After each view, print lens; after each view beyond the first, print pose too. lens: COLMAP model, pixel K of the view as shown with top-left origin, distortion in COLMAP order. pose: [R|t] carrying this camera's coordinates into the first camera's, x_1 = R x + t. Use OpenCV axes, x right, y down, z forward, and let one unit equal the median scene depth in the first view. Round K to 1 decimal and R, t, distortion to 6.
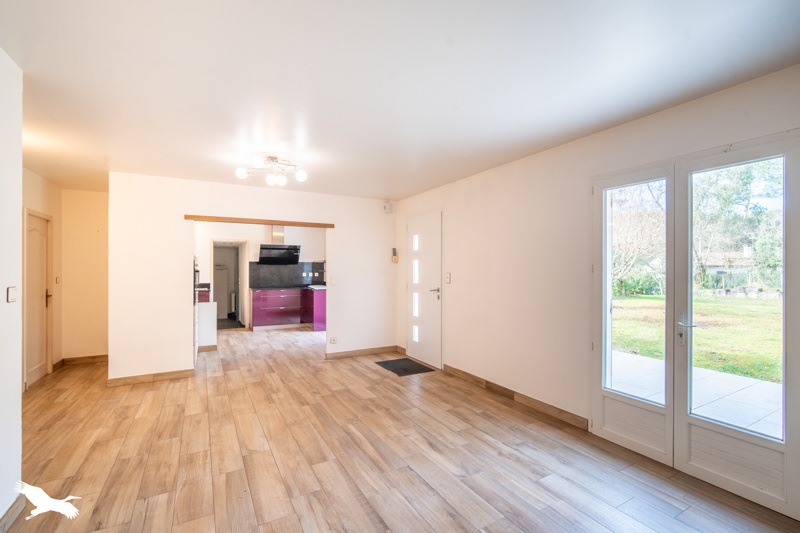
lens RADIAL K [[358.3, 0, 400.0], [0, 358.3, 266.5], [0, 0, 1]] dist [-0.002738, 0.000040]
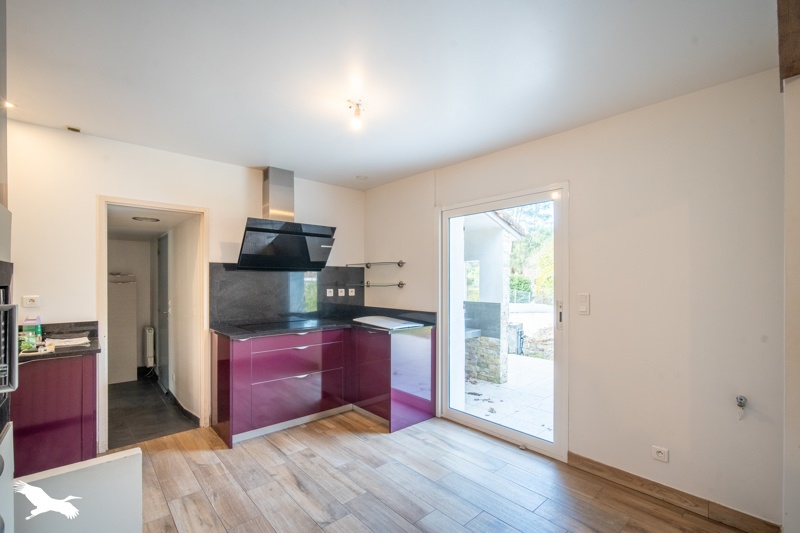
lens RADIAL K [[388.4, 0, 399.5], [0, 388.4, 285.6], [0, 0, 1]] dist [0.044782, 0.000061]
pose [[0.986473, -0.003595, 0.163883, -0.276041], [0.000436, 0.999814, 0.019306, 0.003432], [-0.163922, -0.018973, 0.986291, 0.517243]]
